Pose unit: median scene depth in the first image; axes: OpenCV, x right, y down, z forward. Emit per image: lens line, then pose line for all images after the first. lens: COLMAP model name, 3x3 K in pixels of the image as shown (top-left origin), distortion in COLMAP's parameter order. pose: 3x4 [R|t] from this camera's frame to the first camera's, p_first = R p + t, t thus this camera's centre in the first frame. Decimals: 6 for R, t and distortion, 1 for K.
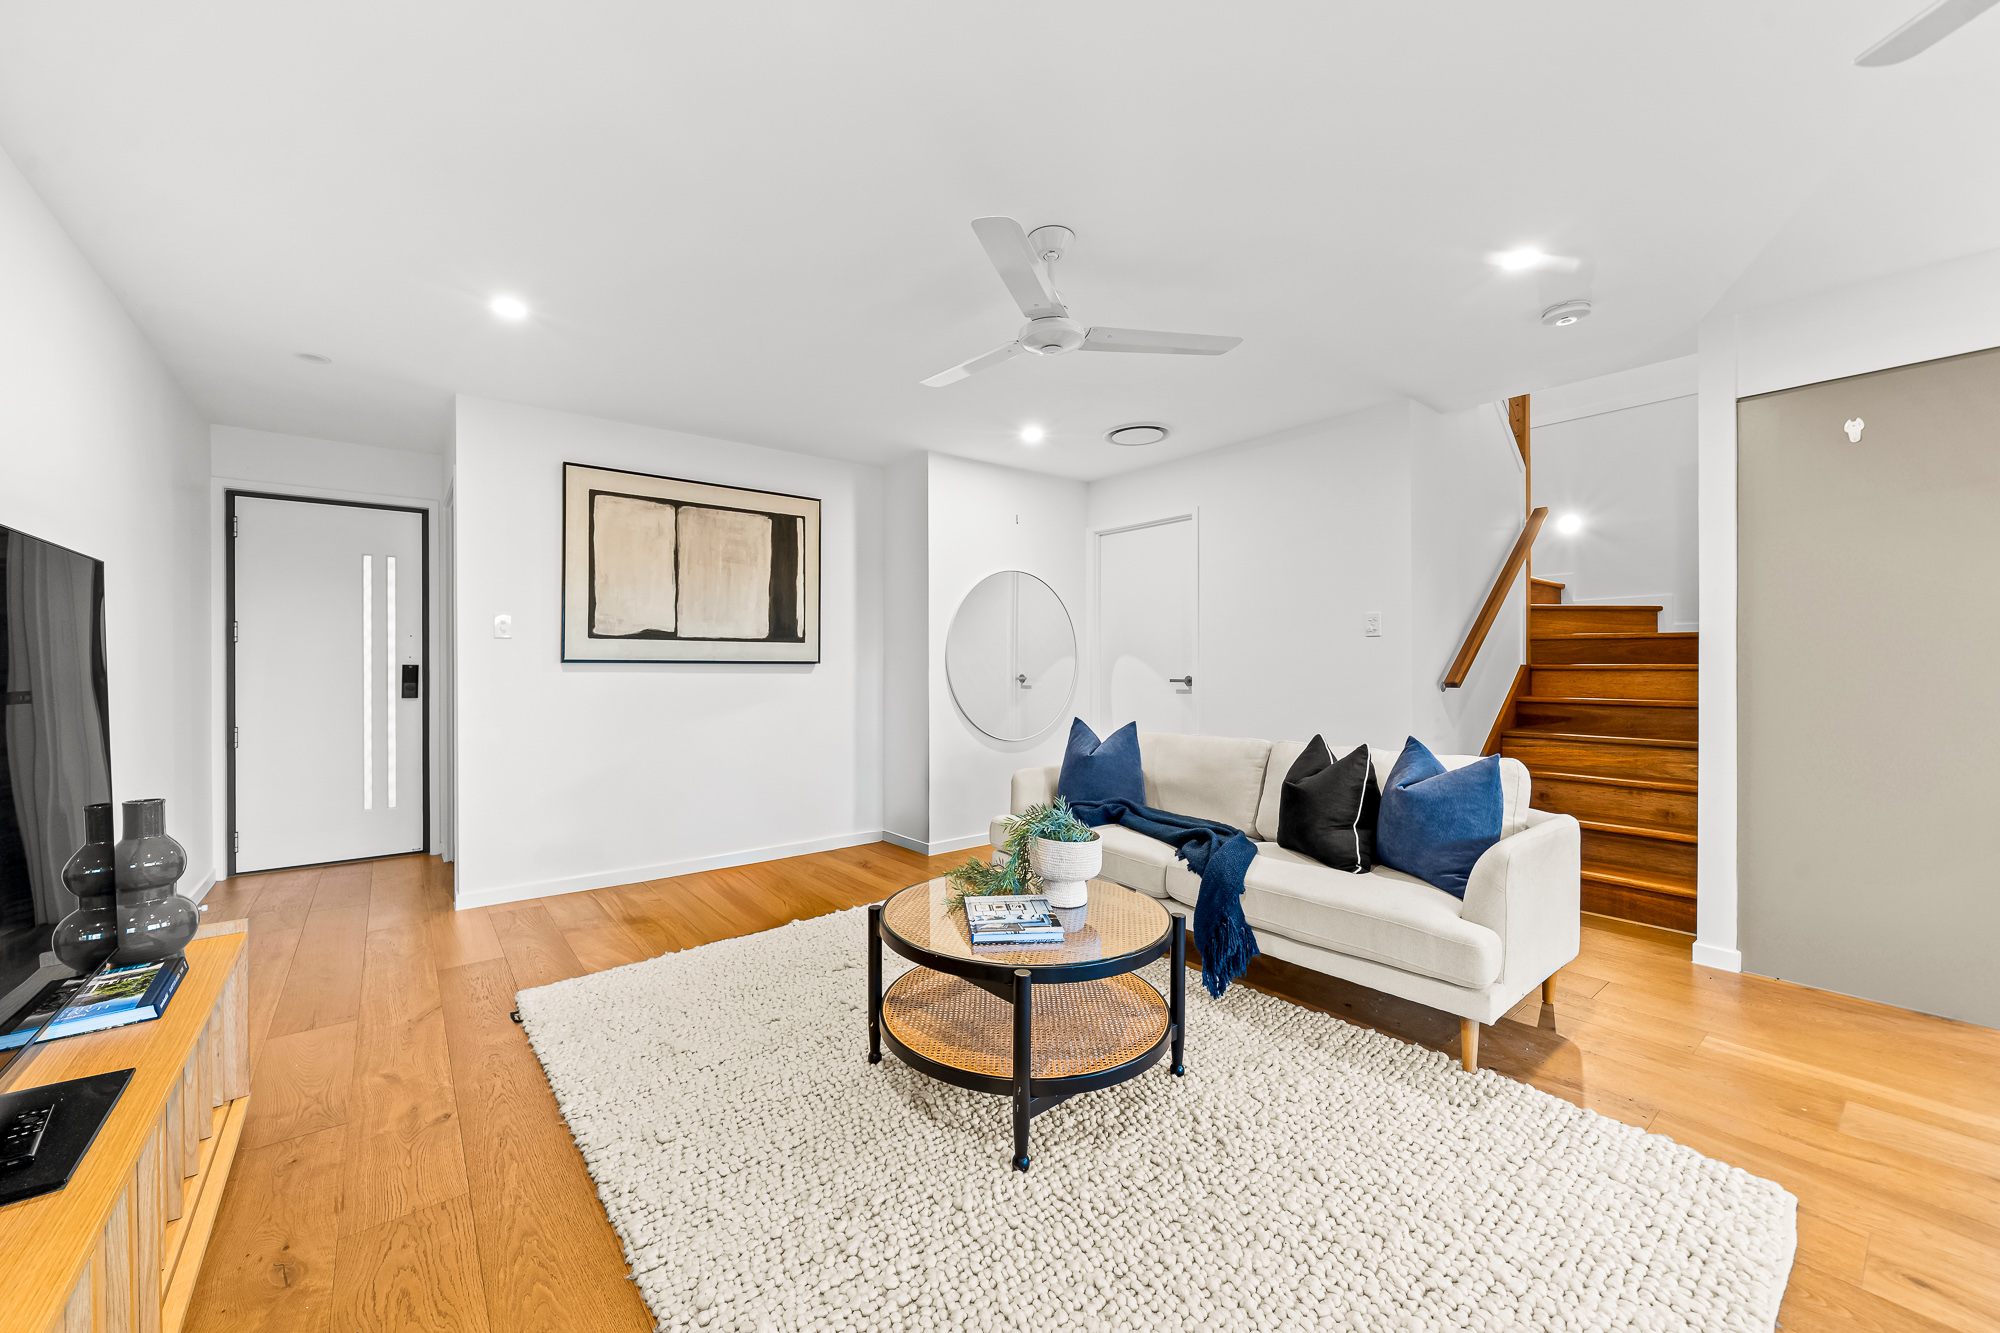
lens RADIAL K [[738.7, 0, 991.1], [0, 738.7, 658.4], [0, 0, 1]] dist [-0.001162, 0.000054]
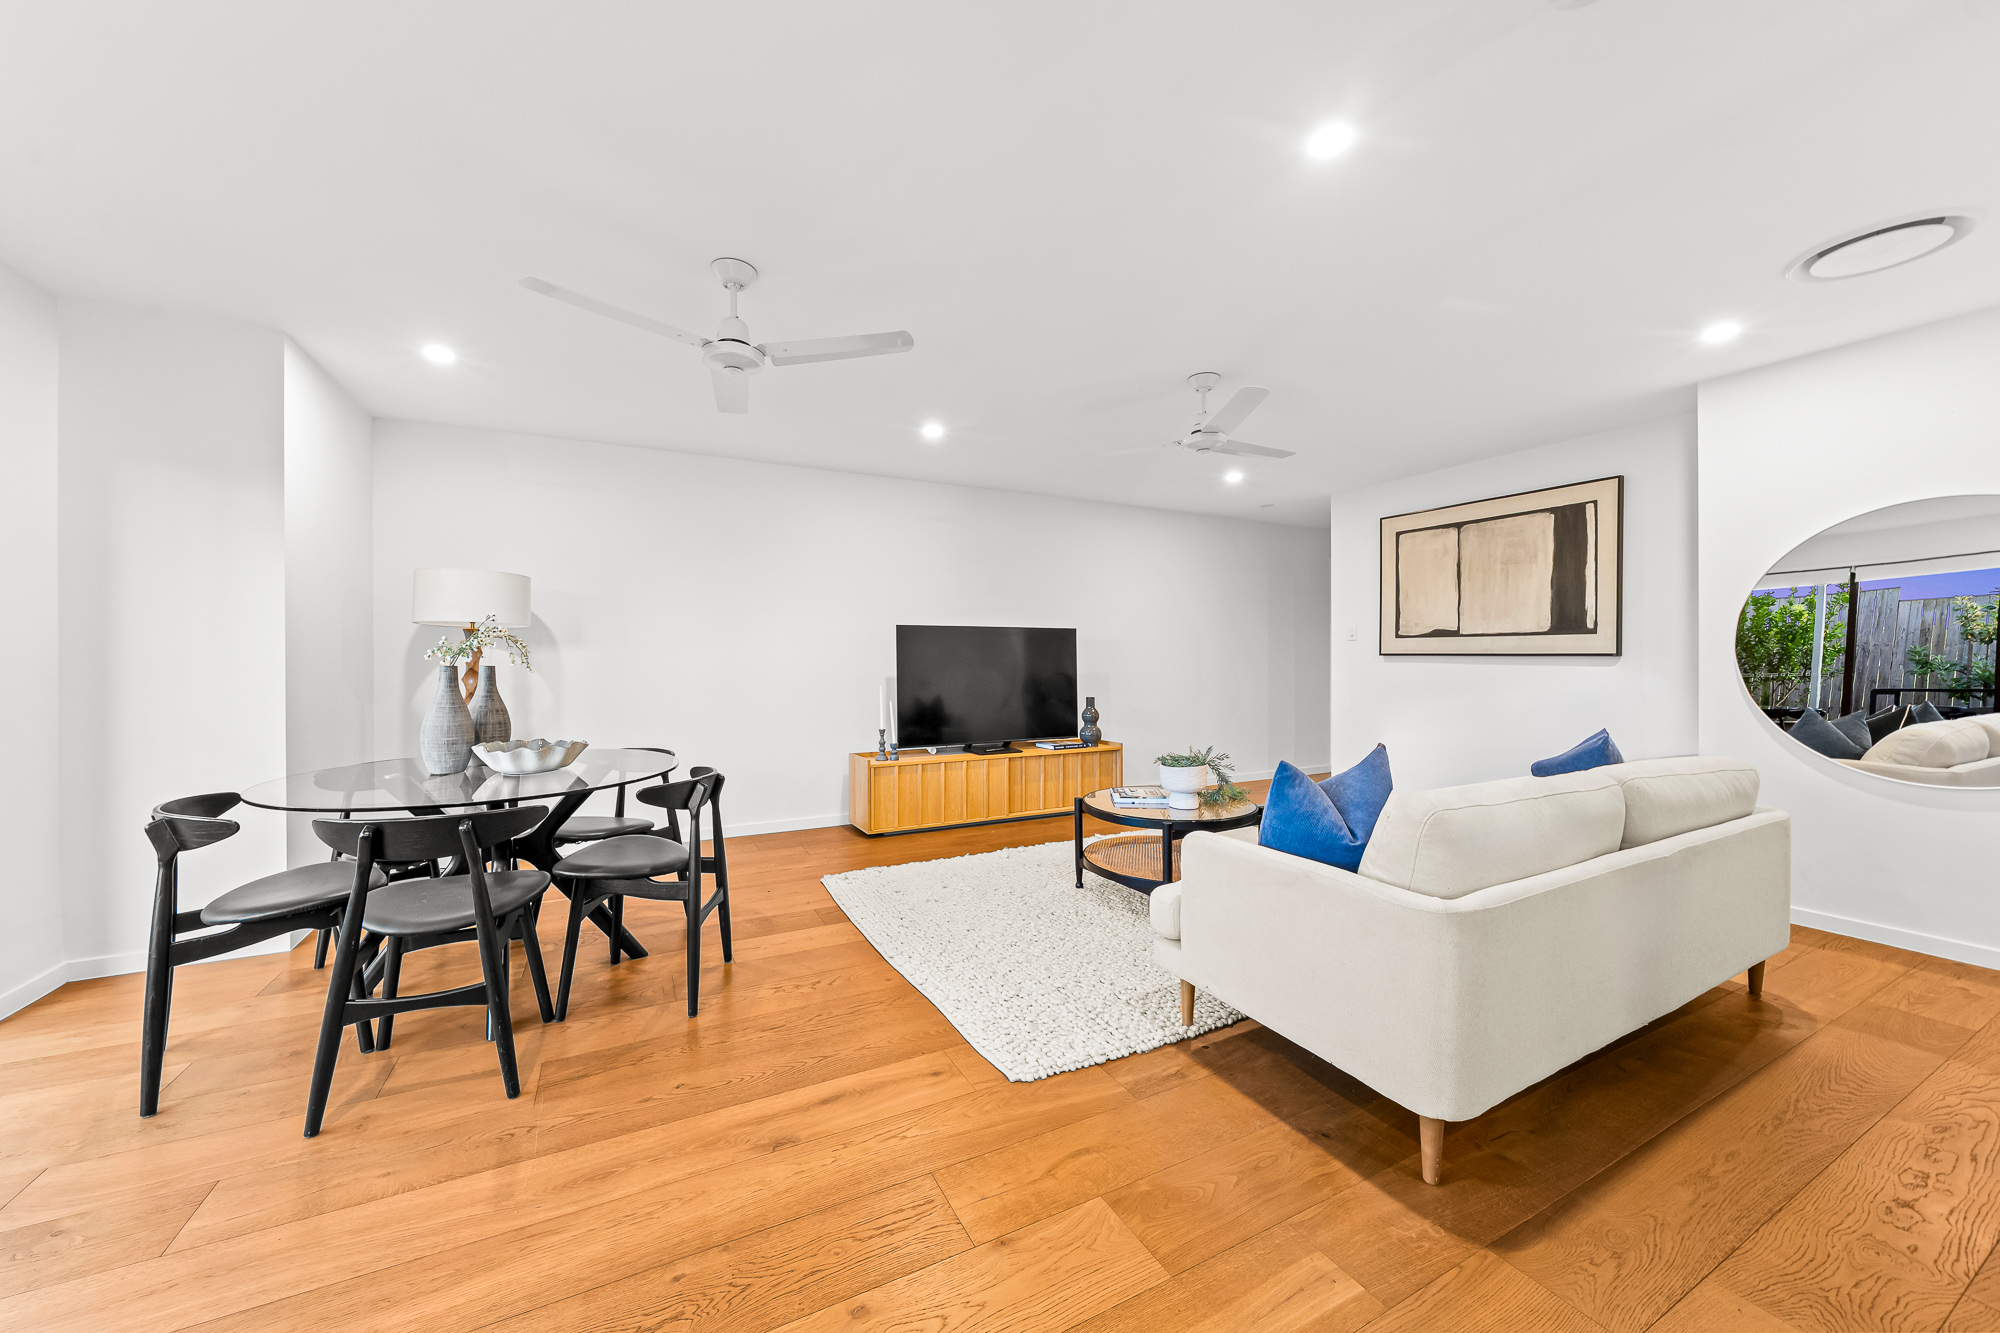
lens RADIAL K [[692.2, 0, 991.4], [0, 692.2, 633.1], [0, 0, 1]] dist [0.000120, 0.000003]
pose [[-0.154857, -0.033123, -0.987381, 0.813132], [0.007768, 0.999366, -0.034744, 0.002690], [0.987906, -0.013050, -0.154501, 0.409818]]
